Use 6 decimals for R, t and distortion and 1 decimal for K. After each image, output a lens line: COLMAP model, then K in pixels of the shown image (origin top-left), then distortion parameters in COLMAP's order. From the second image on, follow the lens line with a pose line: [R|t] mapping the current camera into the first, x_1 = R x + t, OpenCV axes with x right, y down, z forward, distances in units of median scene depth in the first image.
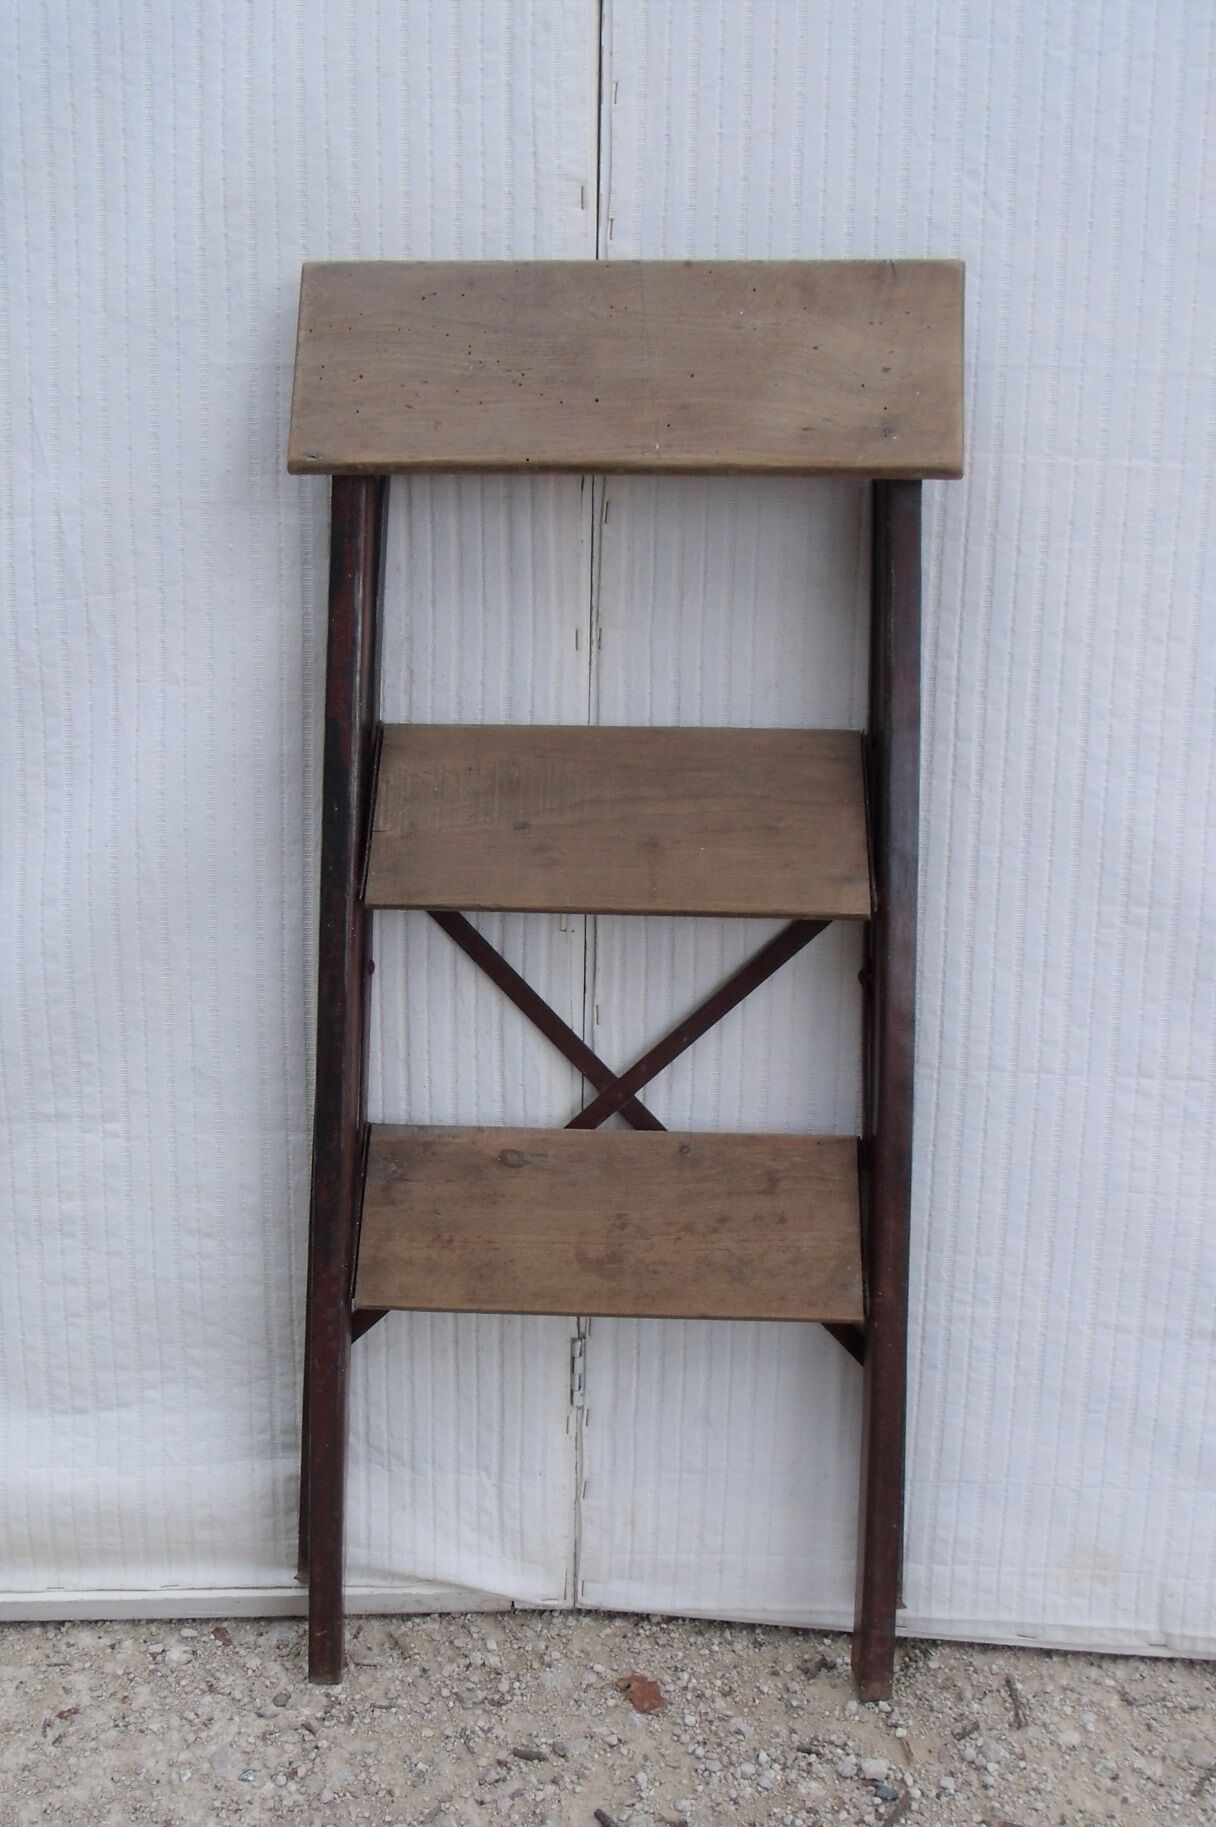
lens RADIAL K [[1759.6, 0, 562.2], [0, 1759.6, 1089.0], [0, 0, 1]] dist [-0.144726, 0.118244]
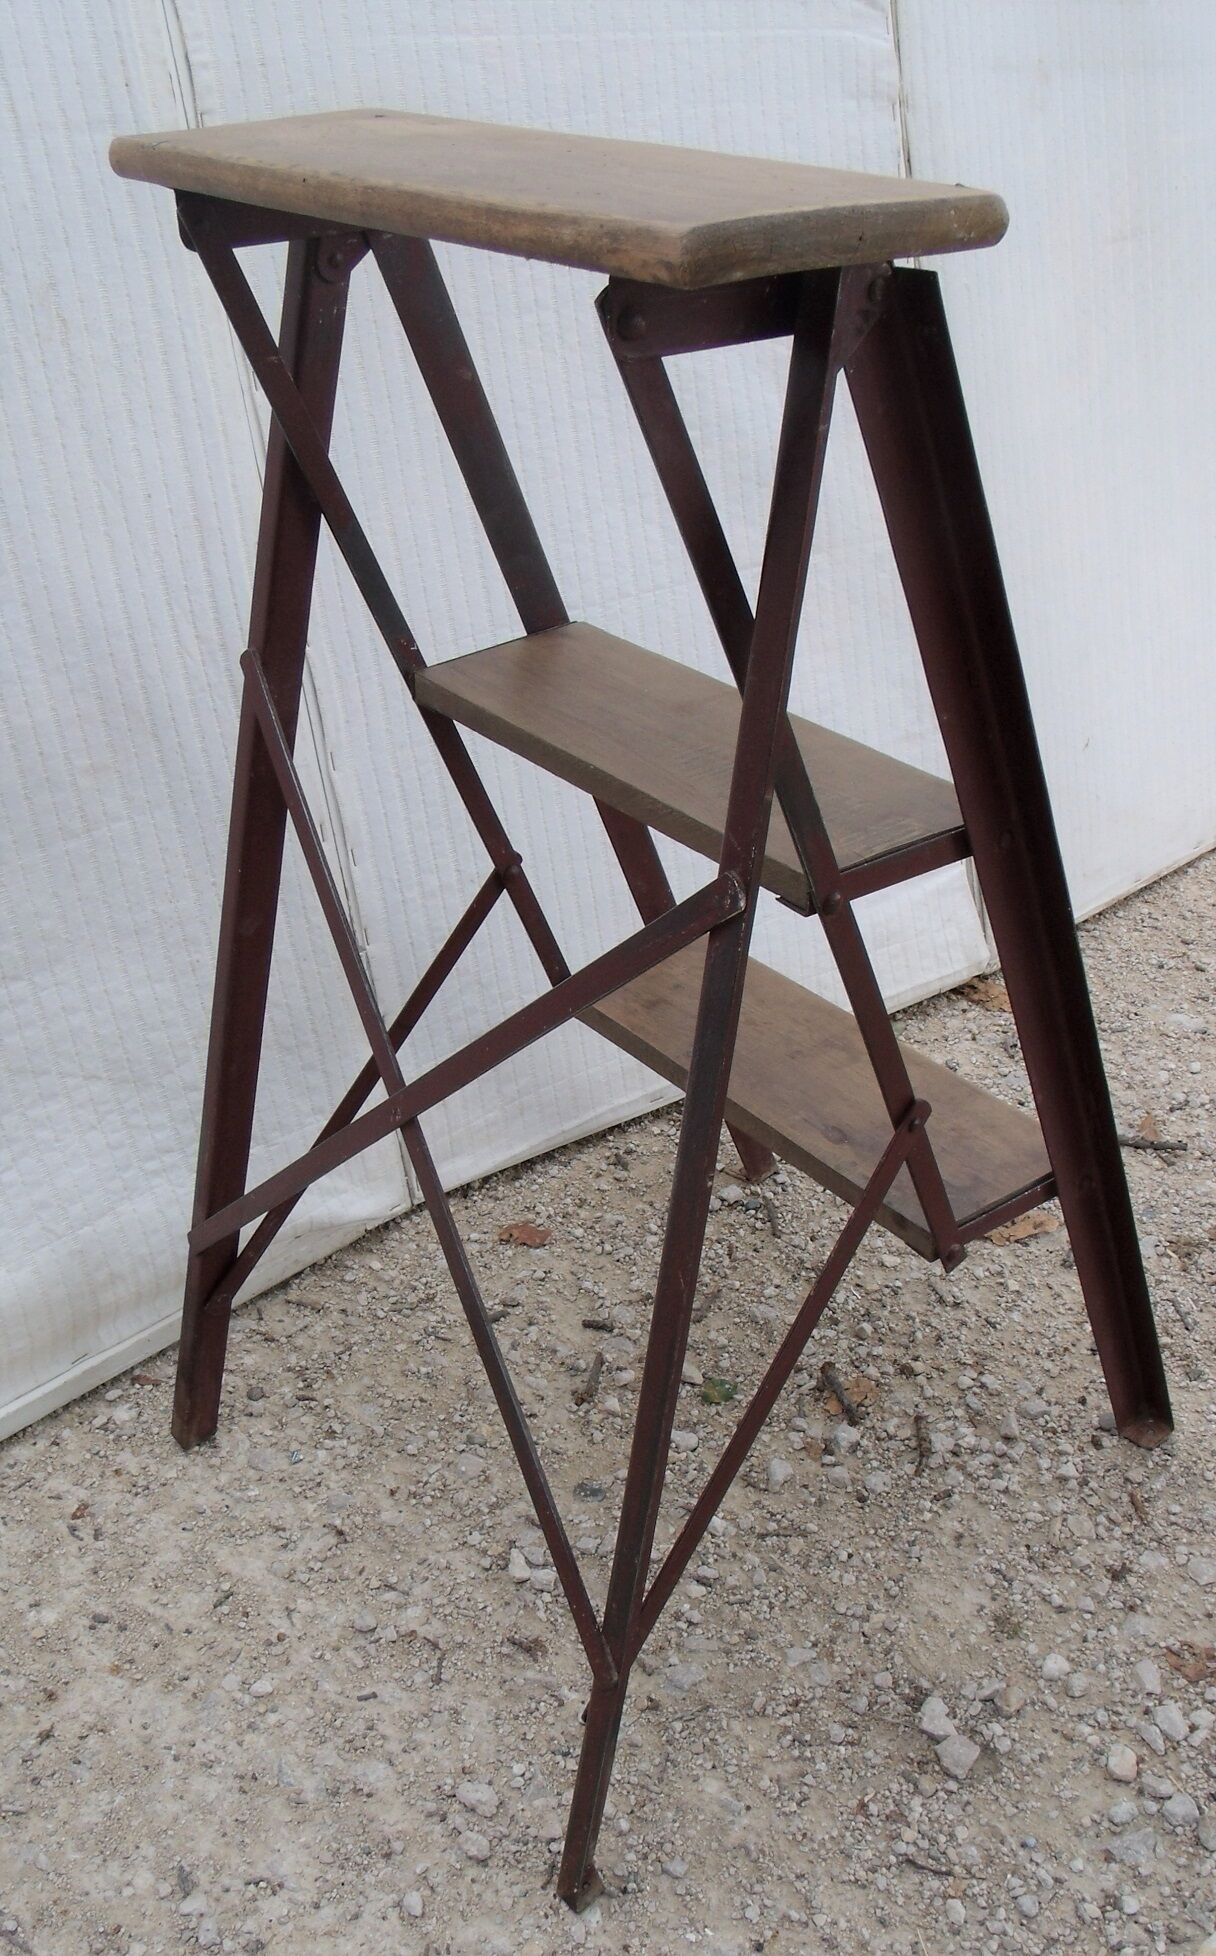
lens RADIAL K [[1724.1, 0, 544.9], [0, 1724.1, 1094.9], [0, 0, 1]] dist [-0.144021, 0.102920]
pose [[0.754495, -0.380663, 0.534634, -0.498910], [0.302036, 0.924613, 0.232087, 0.016367], [-0.582677, -0.013630, 0.812590, 0.104472]]
